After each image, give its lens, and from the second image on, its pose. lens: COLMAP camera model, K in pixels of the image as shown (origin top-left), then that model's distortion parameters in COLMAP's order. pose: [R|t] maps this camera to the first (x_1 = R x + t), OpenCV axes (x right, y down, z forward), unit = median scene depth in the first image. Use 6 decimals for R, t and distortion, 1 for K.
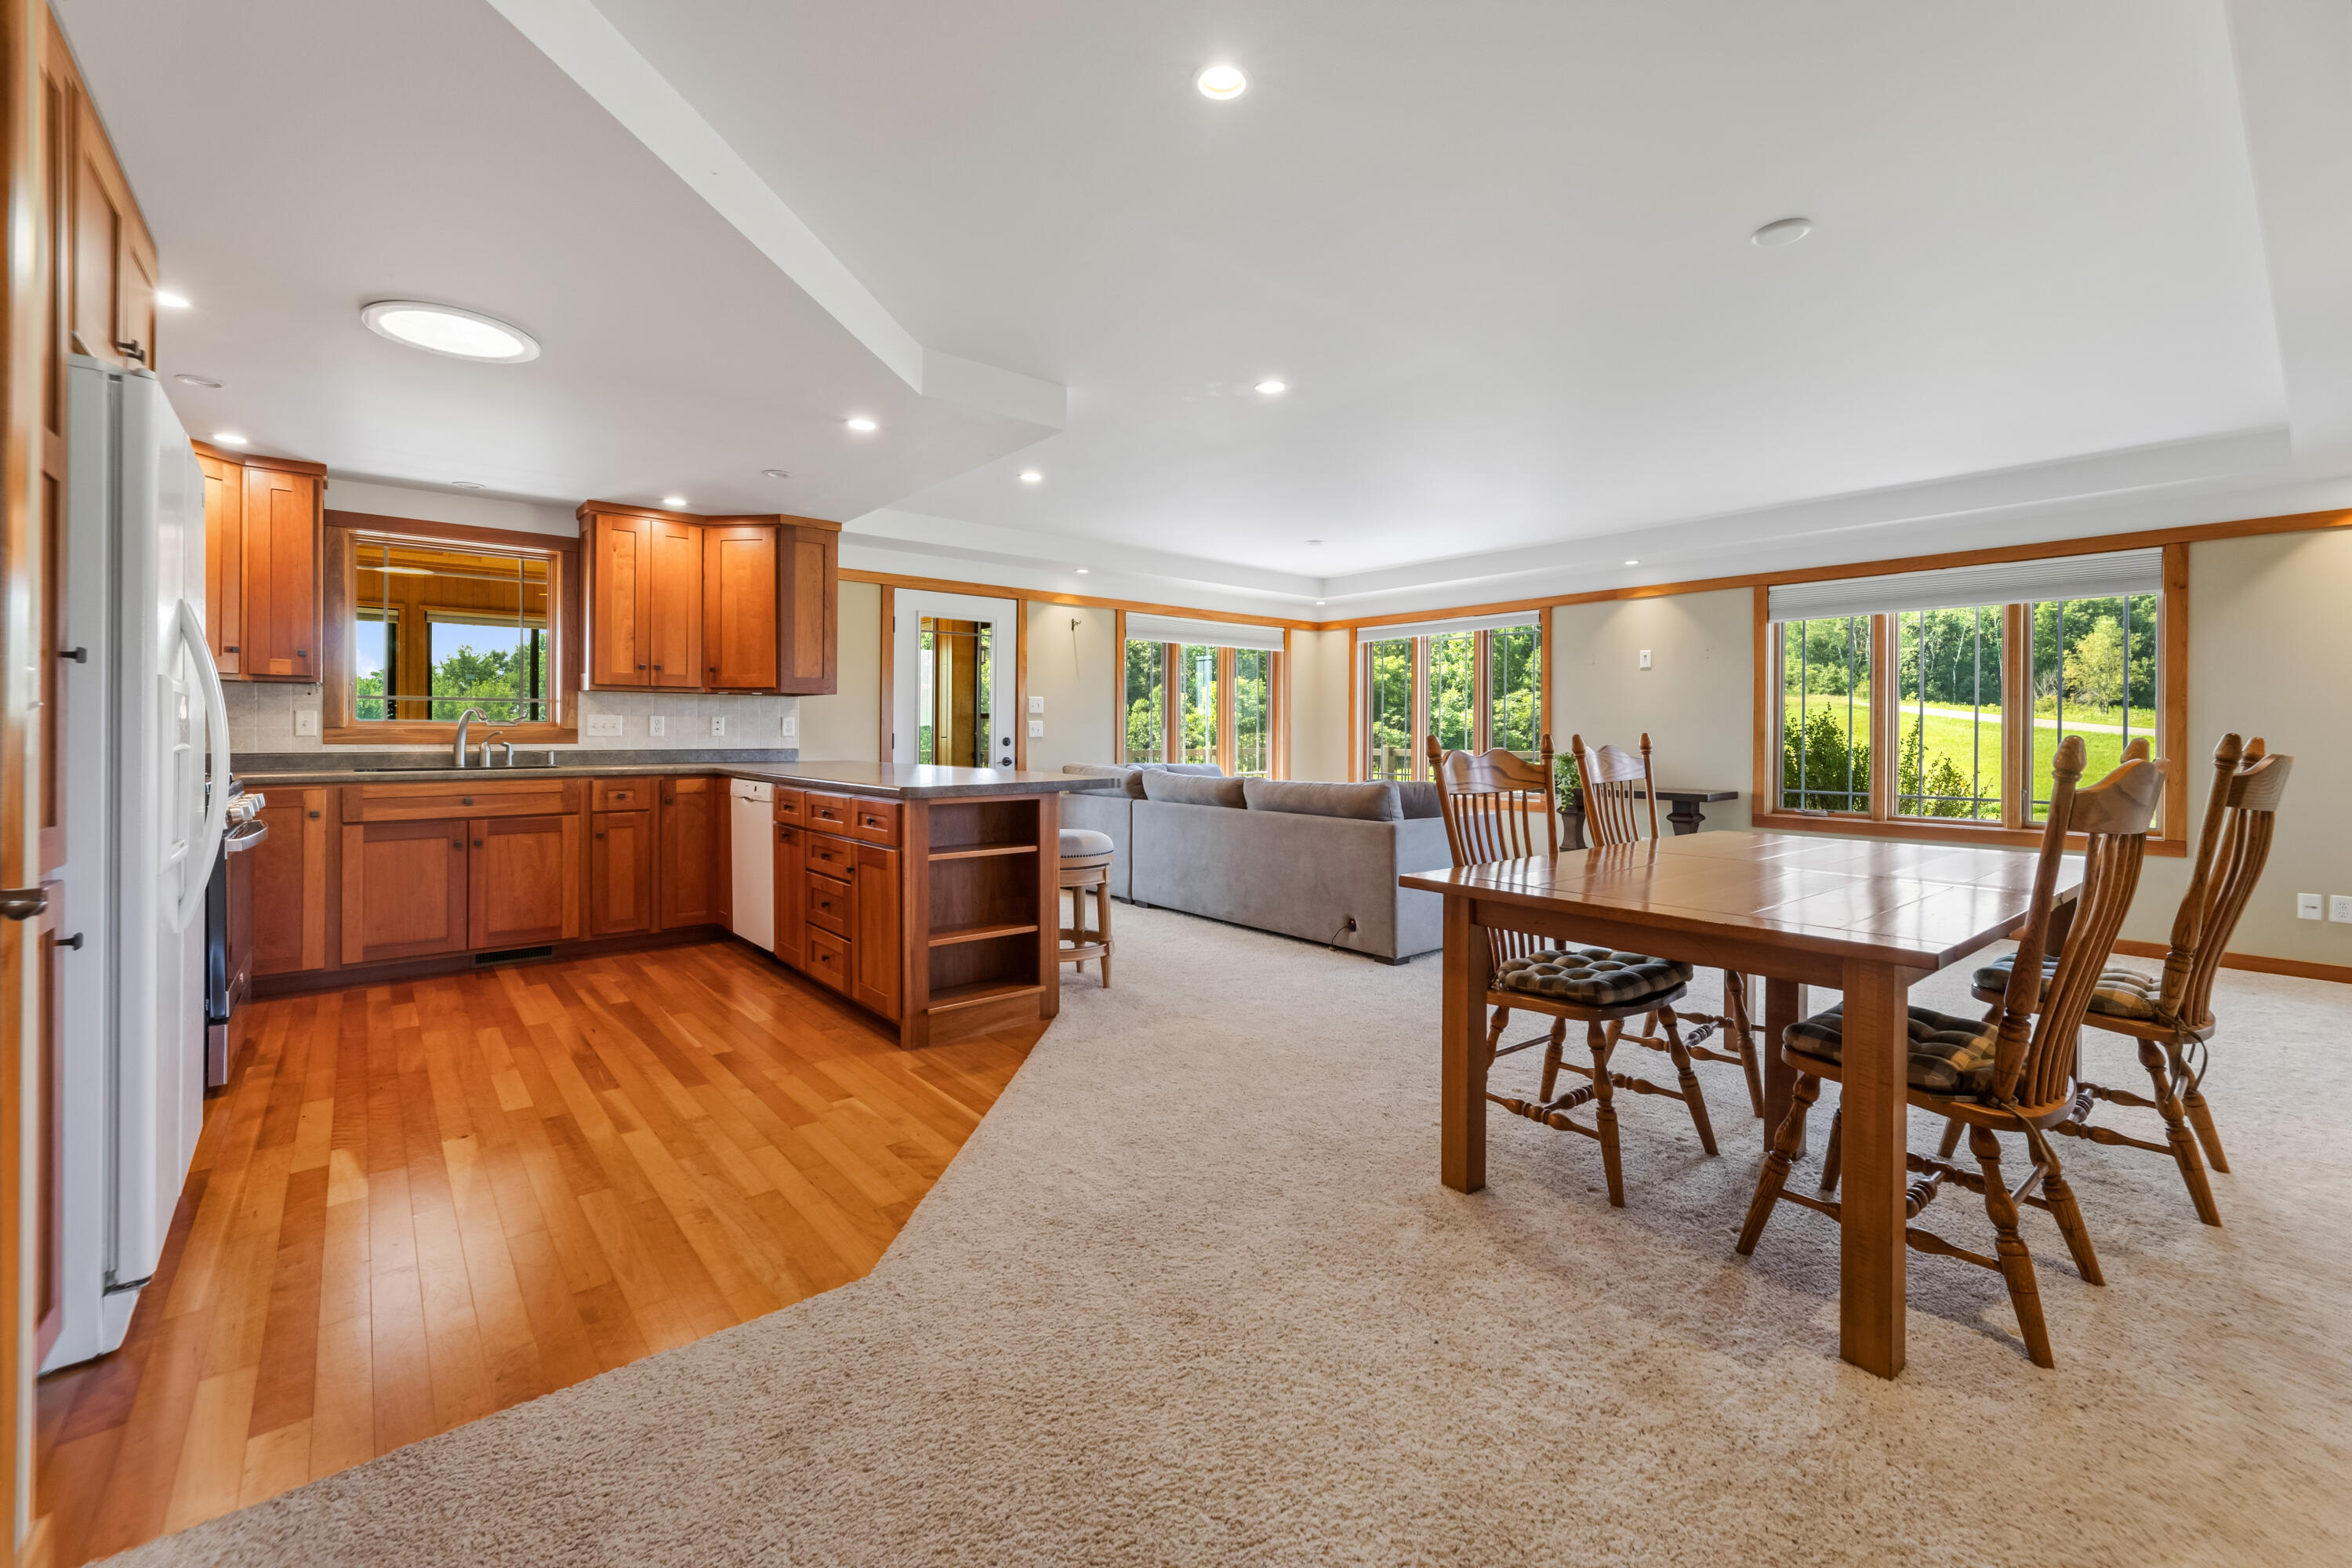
lens RADIAL K [[970.0, 0, 1187.5], [0, 970.0, 729.0], [0, 0, 1]] dist [-0.000978, -0.000199]
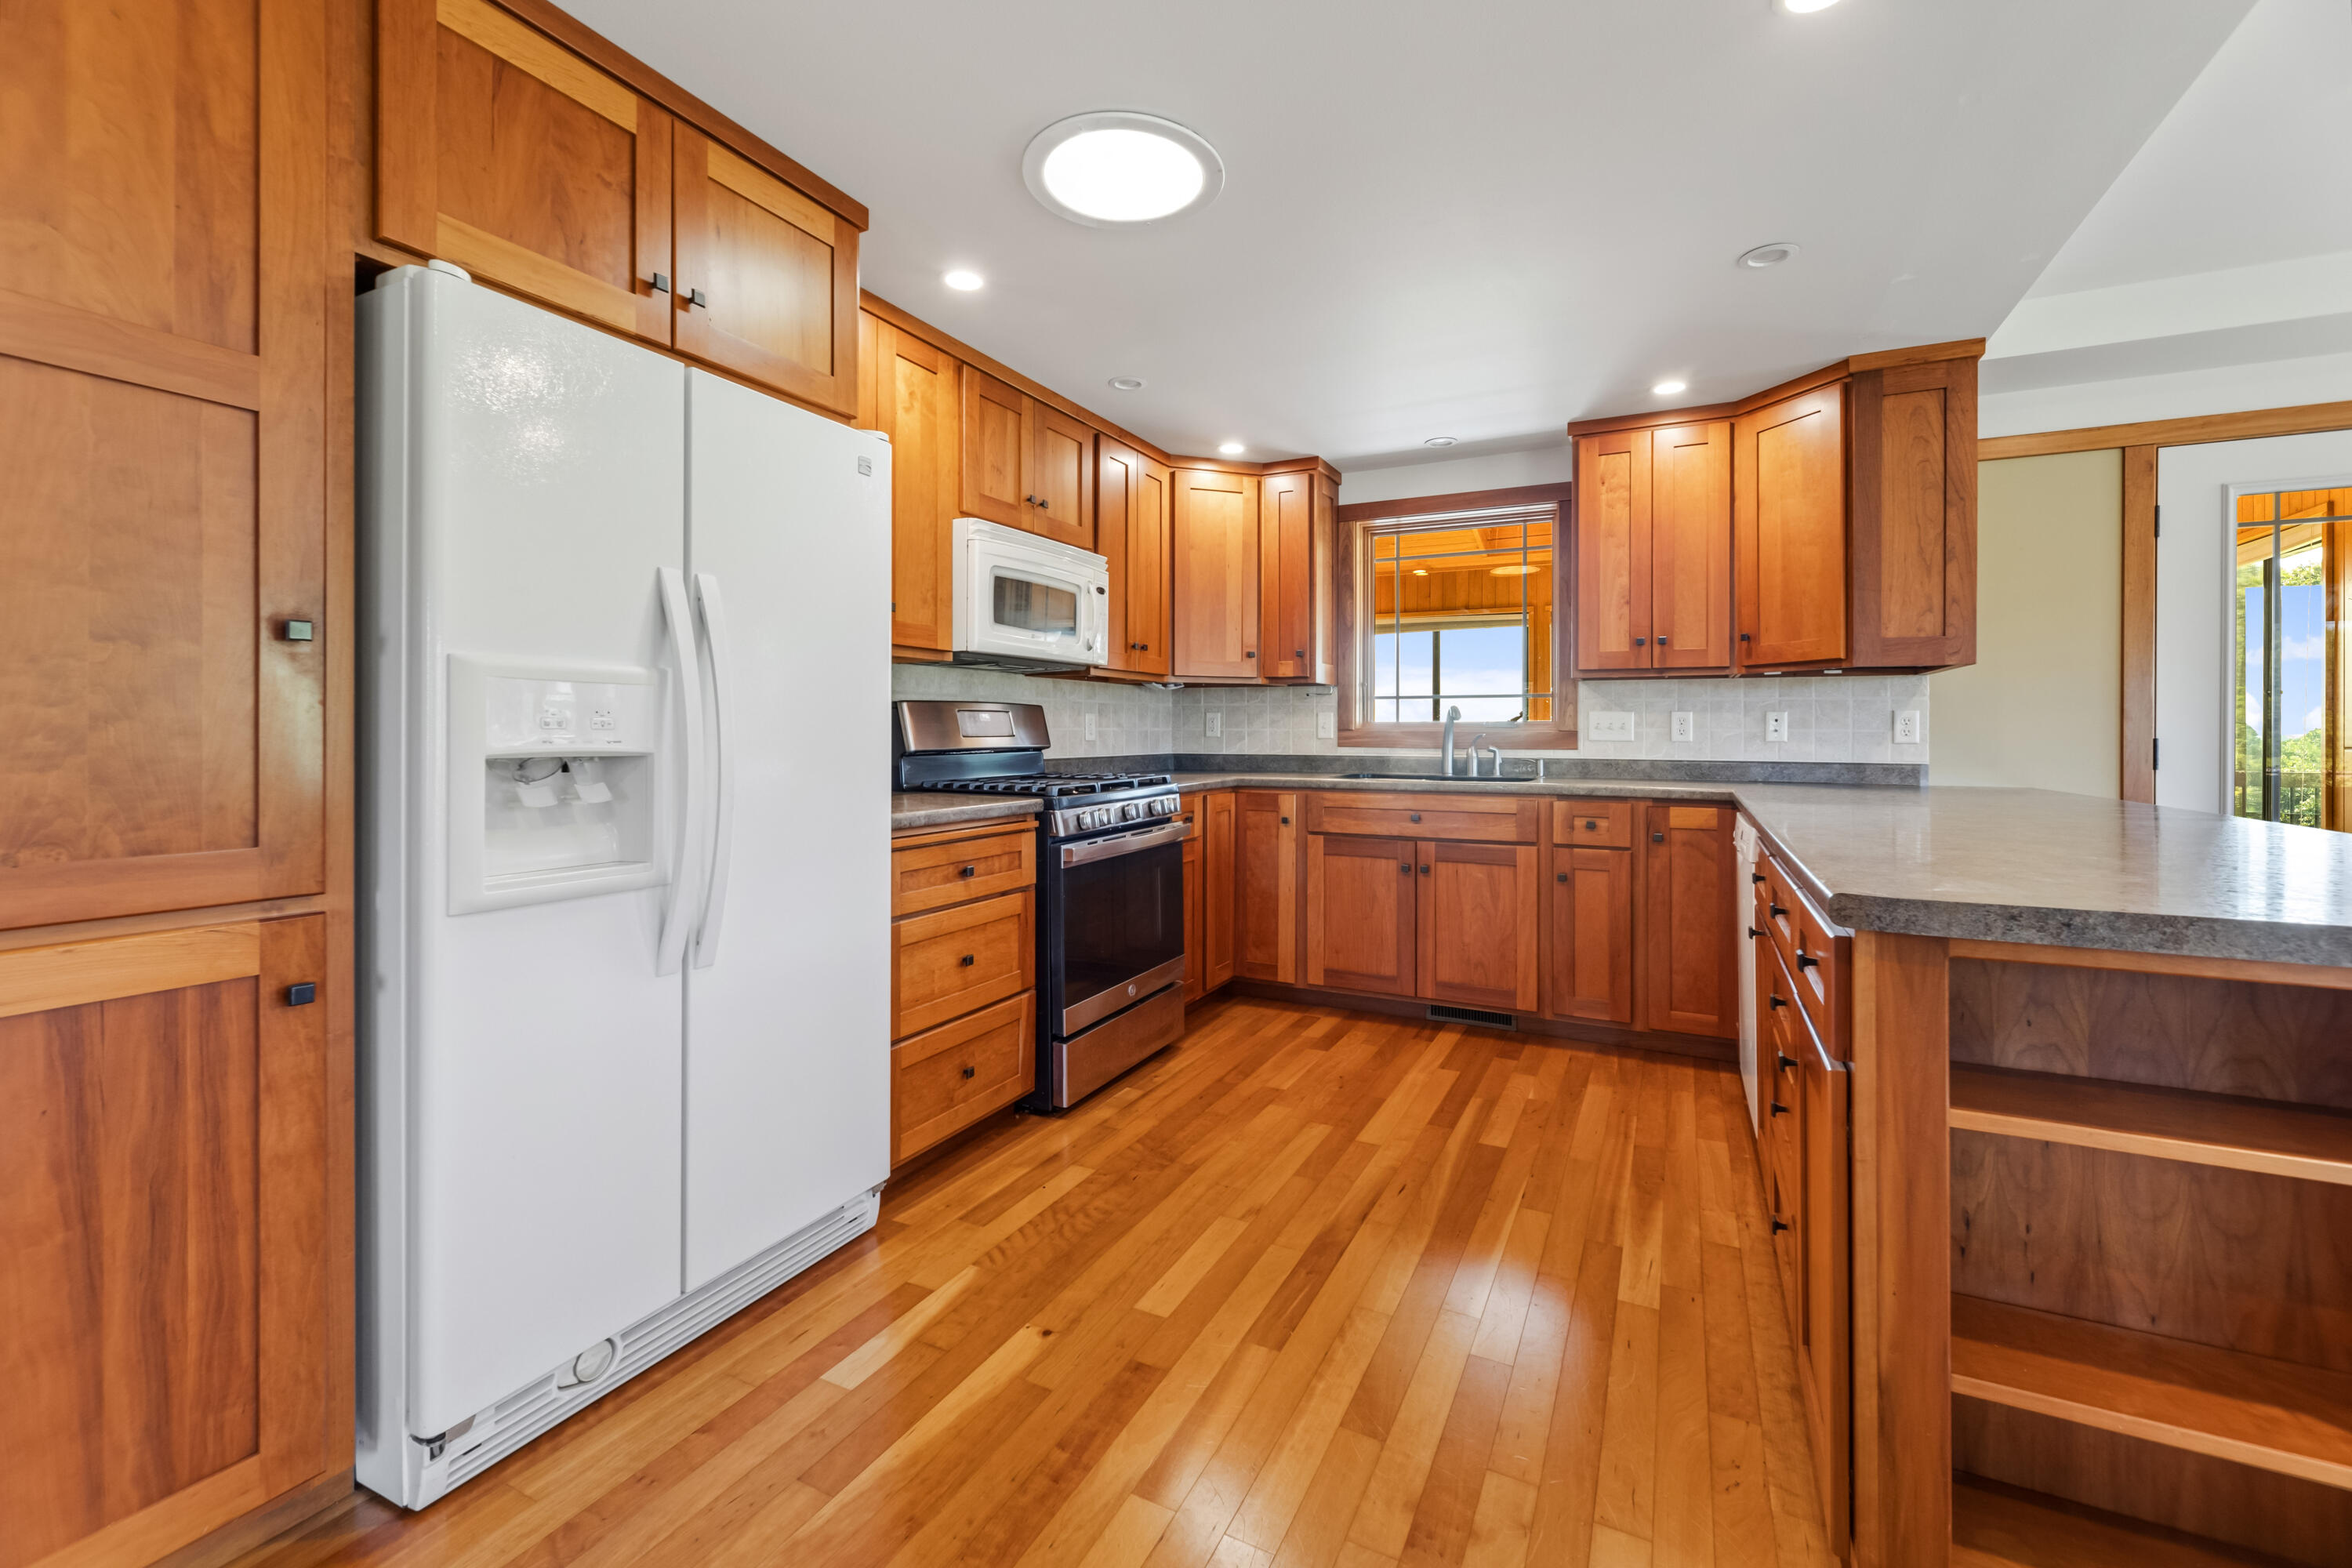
lens RADIAL K [[970.0, 0, 1187.5], [0, 970.0, 729.0], [0, 0, 1]] dist [-0.000978, -0.000199]
pose [[0.389263, -0.005573, -0.921110, -0.047903], [0.000180, 0.999982, -0.005974, 0.003229], [0.921127, 0.002160, 0.389257, 0.452663]]
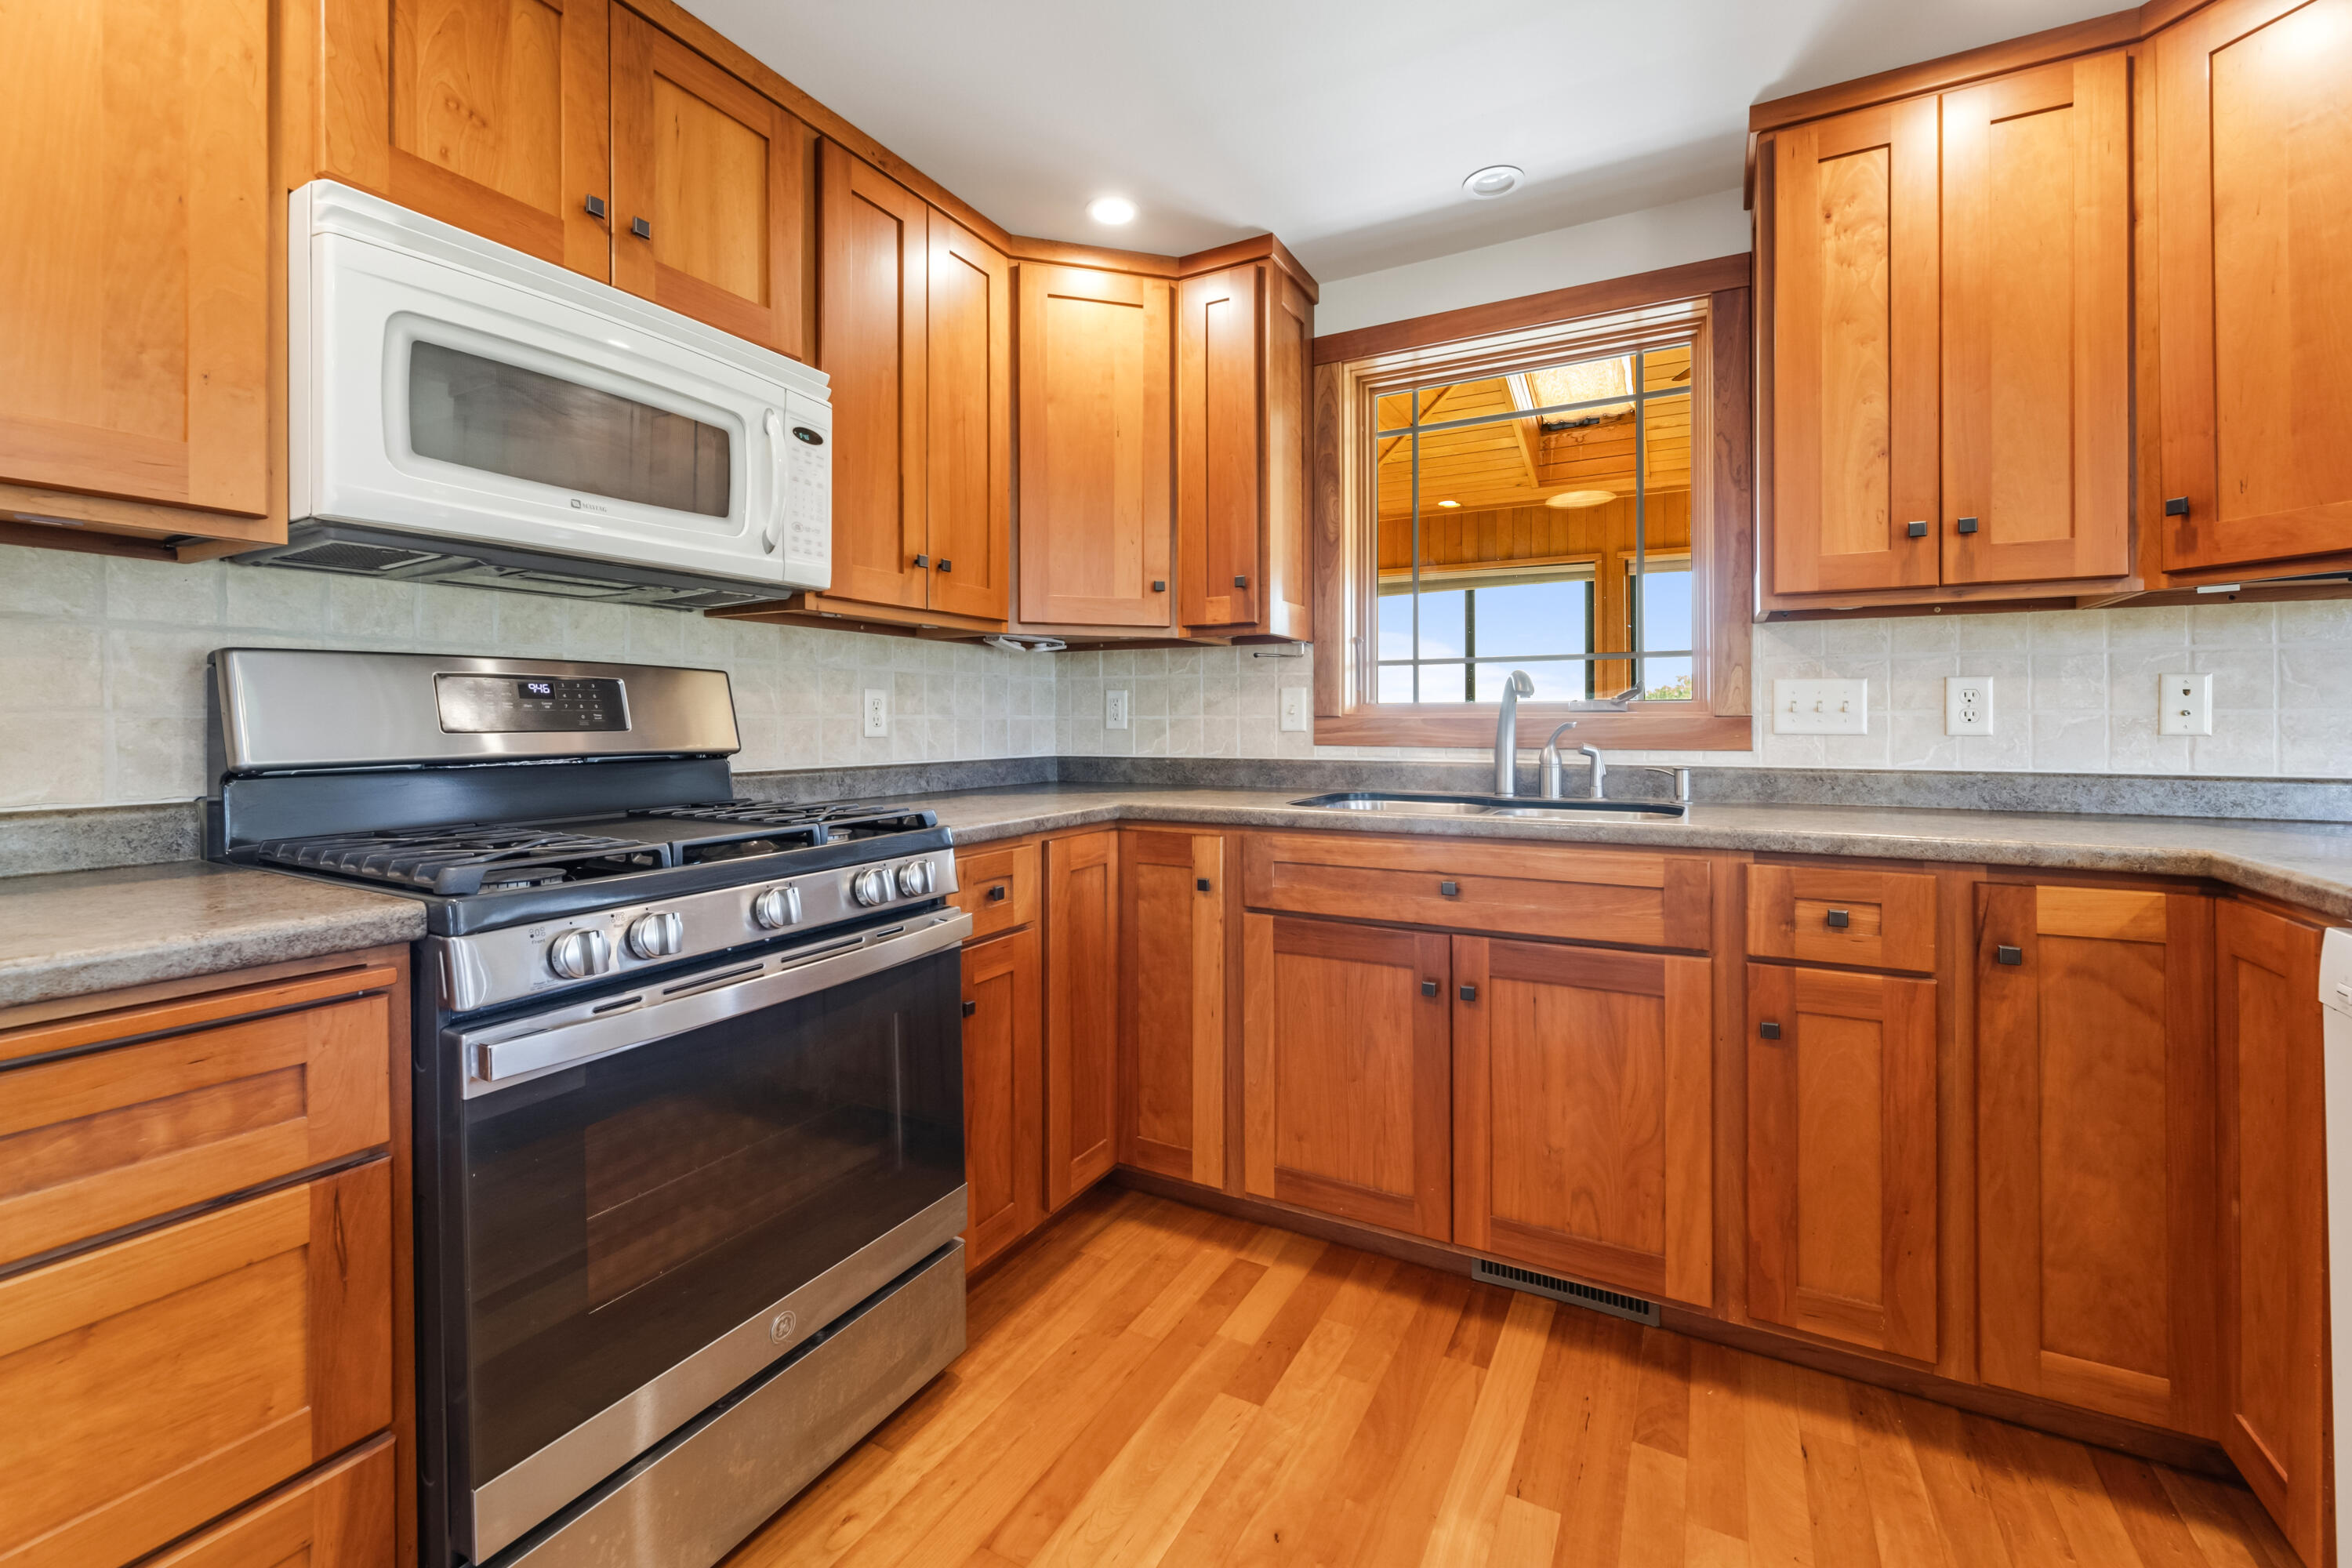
lens RADIAL K [[972.5, 0, 1175.1], [0, 972.5, 721.5], [0, 0, 1]] dist [-0.000979, -0.000280]
pose [[0.356802, -0.005840, -0.934162, -0.357261], [0.004185, 0.999980, -0.004653, 0.003513], [0.934171, -0.002250, 0.356819, 0.674263]]
